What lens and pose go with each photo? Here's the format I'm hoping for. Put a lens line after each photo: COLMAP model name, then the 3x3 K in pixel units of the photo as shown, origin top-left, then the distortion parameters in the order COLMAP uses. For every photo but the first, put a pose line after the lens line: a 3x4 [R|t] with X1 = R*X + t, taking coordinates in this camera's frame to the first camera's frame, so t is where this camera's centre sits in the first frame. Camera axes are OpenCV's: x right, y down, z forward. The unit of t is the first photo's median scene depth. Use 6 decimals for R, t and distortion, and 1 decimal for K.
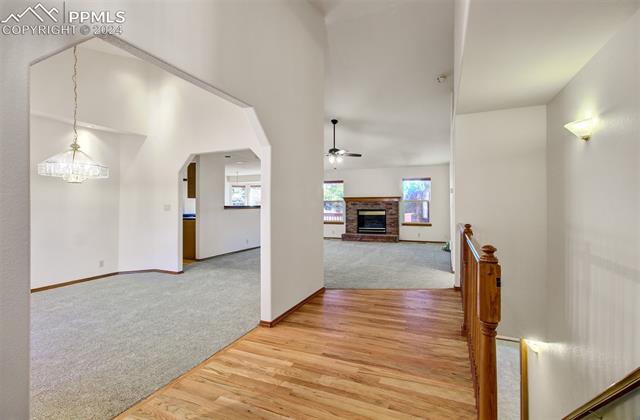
lens RADIAL K [[293.7, 0, 322.5], [0, 293.7, 206.7], [0, 0, 1]] dist [0.002093, 0.000848]
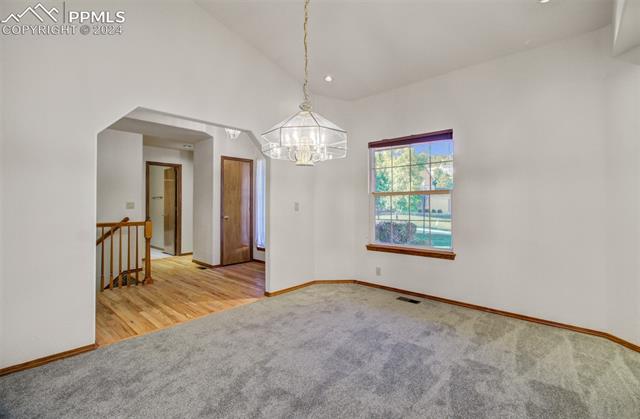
lens RADIAL K [[293.7, 0, 322.5], [0, 293.7, 206.2], [0, 0, 1]] dist [0.002093, 0.000848]
pose [[-0.946825, -0.003916, 0.321724, -1.129466], [-0.001666, 0.999972, 0.007270, -0.009828], [-0.321743, 0.006348, -0.946806, 1.641290]]
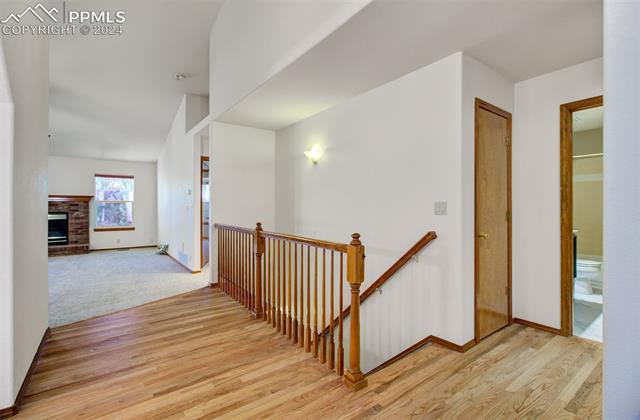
lens RADIAL K [[293.7, 0, 322.5], [0, 293.7, 206.7], [0, 0, 1]] dist [0.002093, 0.000848]
pose [[0.506972, 0.001877, 0.861960, -0.391144], [0.001801, 0.999993, -0.003237, 0.000044], [-0.861961, 0.003194, 0.506965, 0.182397]]
